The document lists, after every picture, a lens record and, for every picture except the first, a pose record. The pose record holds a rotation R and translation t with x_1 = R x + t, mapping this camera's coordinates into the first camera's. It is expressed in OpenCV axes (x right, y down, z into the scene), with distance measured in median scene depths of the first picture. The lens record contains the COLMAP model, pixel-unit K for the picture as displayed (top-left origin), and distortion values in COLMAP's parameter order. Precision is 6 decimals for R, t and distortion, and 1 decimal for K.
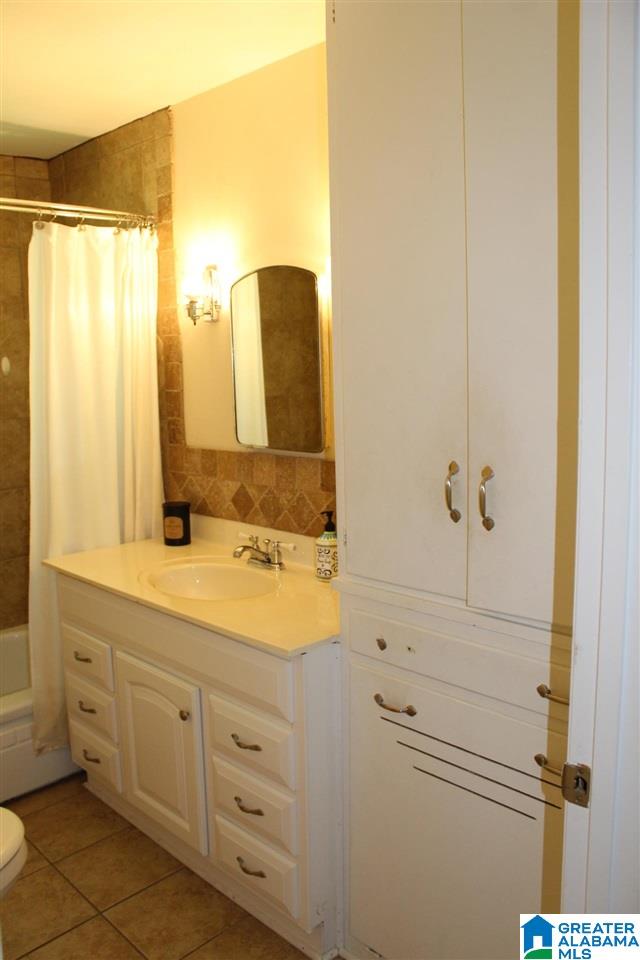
lens RADIAL K [[787.1, 0, 320.0], [0, 787.1, 480.0], [0, 0, 1]] dist [-0.166035, 0.156540]
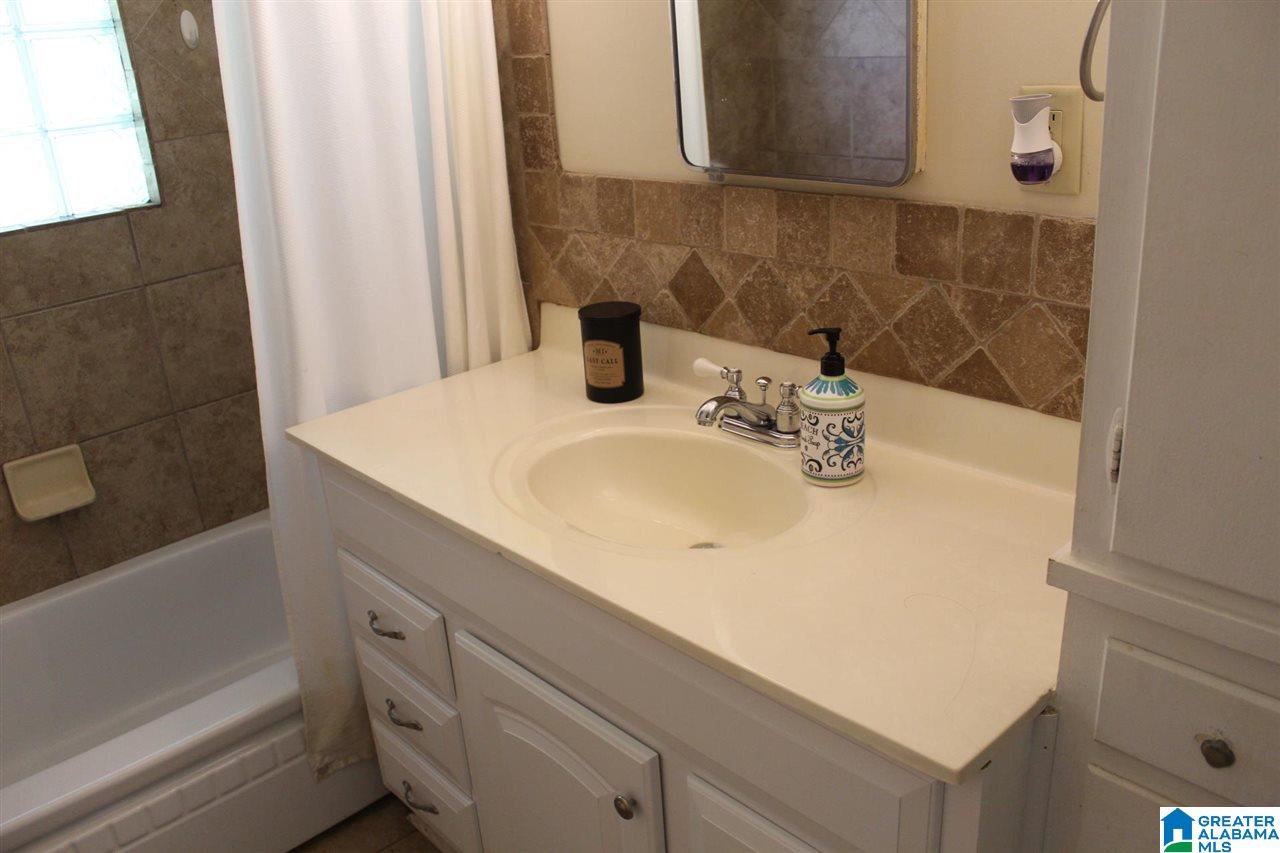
lens RADIAL K [[1049.5, 0, 640.0], [0, 1049.5, 426.5], [0, 0, 1]] dist [-0.166035, 0.156540]
pose [[0.998231, -0.029738, -0.051484, -0.101690], [0.040380, 0.974677, 0.219943, -0.031552], [0.043640, -0.221632, 0.974153, 0.368831]]
